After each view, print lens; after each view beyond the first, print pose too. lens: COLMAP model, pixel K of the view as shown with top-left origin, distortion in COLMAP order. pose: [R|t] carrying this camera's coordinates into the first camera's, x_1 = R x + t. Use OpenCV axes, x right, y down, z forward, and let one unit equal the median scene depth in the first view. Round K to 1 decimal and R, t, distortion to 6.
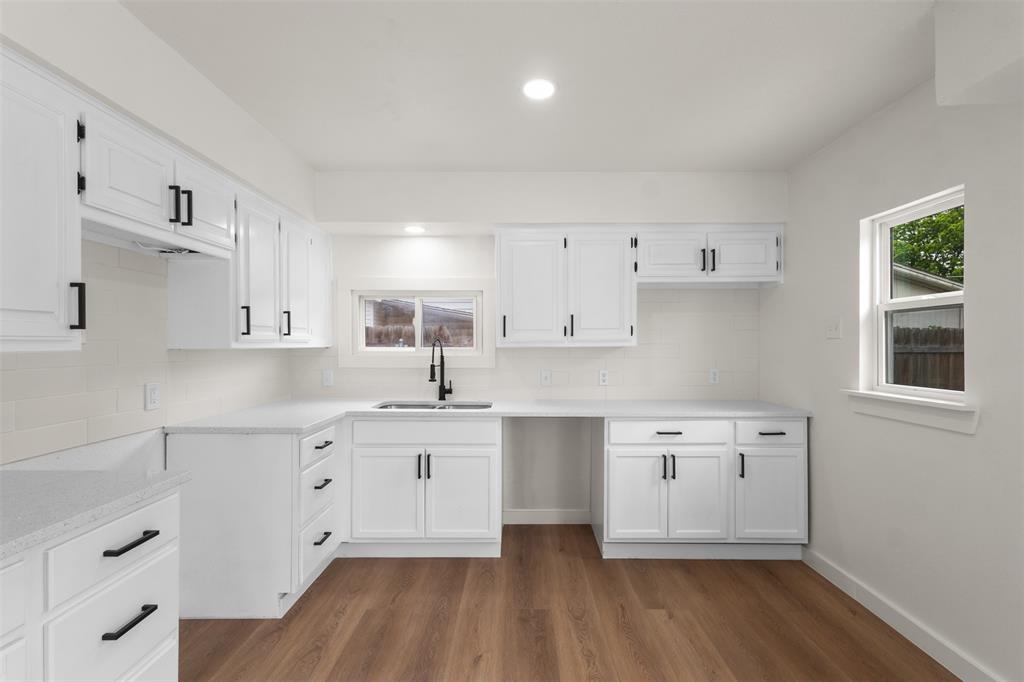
lens RADIAL K [[476.6, 0, 523.9], [0, 476.6, 347.0], [0, 0, 1]] dist [0.000935, 0.000856]
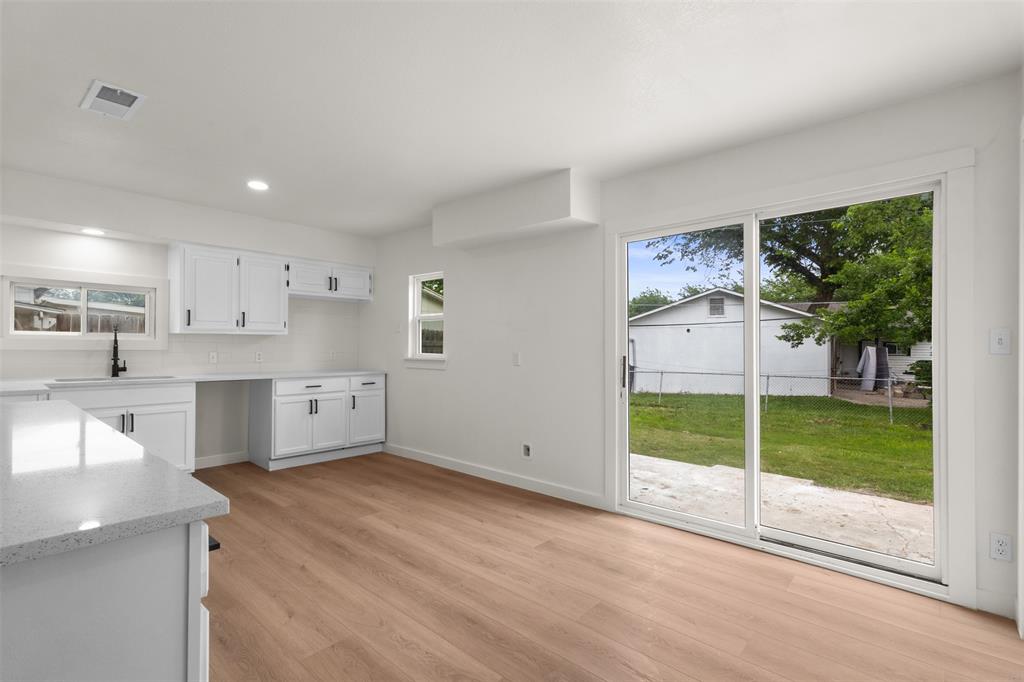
lens RADIAL K [[475.1, 0, 510.4], [0, 475.1, 345.7], [0, 0, 1]] dist [0.000114, 0.000635]
pose [[0.675290, 0.004743, 0.737537, -0.455480], [-0.003711, 0.999989, -0.003033, 0.039578], [-0.737543, -0.000689, 0.675300, -0.630863]]
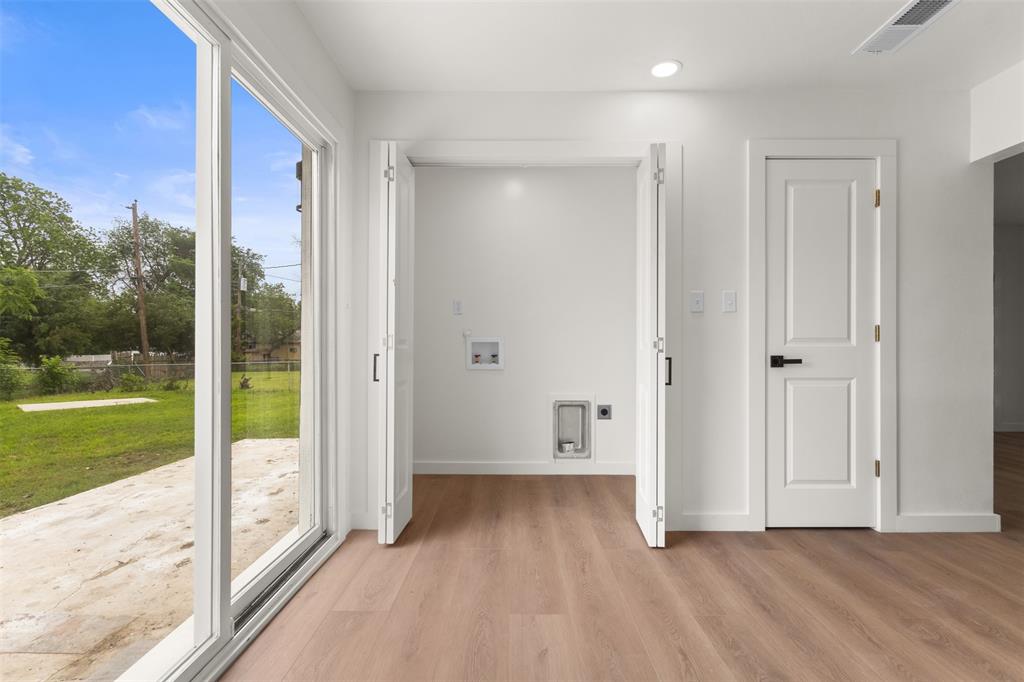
lens RADIAL K [[475.1, 0, 510.4], [0, 475.1, 345.7], [0, 0, 1]] dist [0.000114, 0.000635]
pose [[-0.999852, -0.000966, 0.017148, 0.286870], [-0.000906, 0.999993, 0.003560, 0.098109], [-0.017151, 0.003543, -0.999847, 0.192498]]
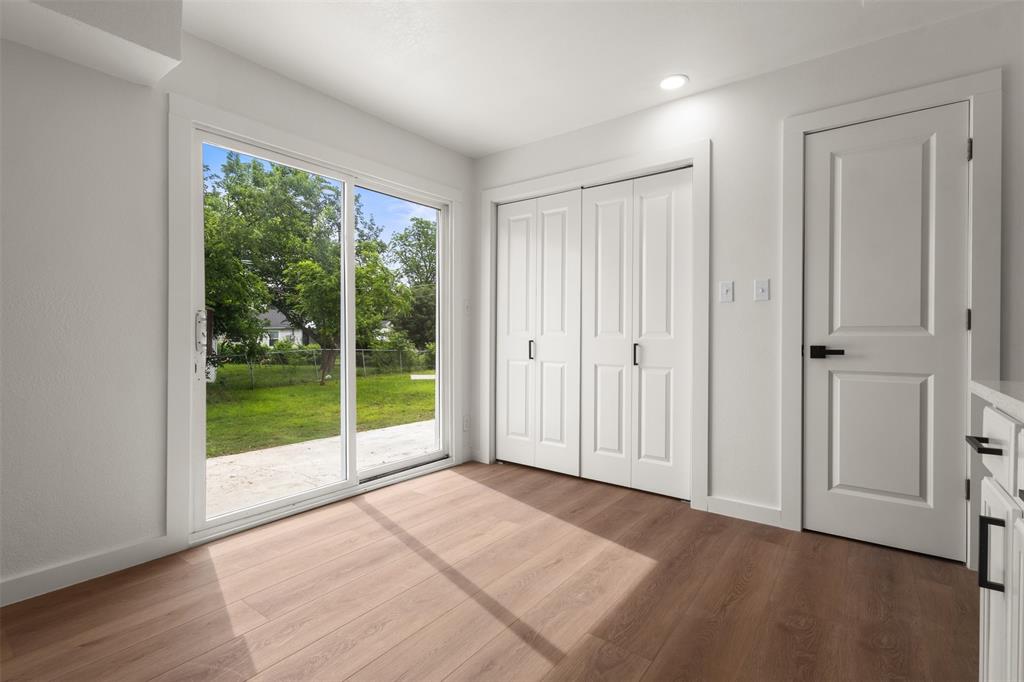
lens RADIAL K [[473.4, 0, 507.8], [0, 473.4, 337.9], [0, 0, 1]] dist [0.003858, 0.000749]
pose [[-0.789815, -0.005771, 0.613318, -0.287411], [-0.002561, 0.999978, 0.006112, 0.102314], [-0.613339, 0.003257, -0.789813, 0.273089]]
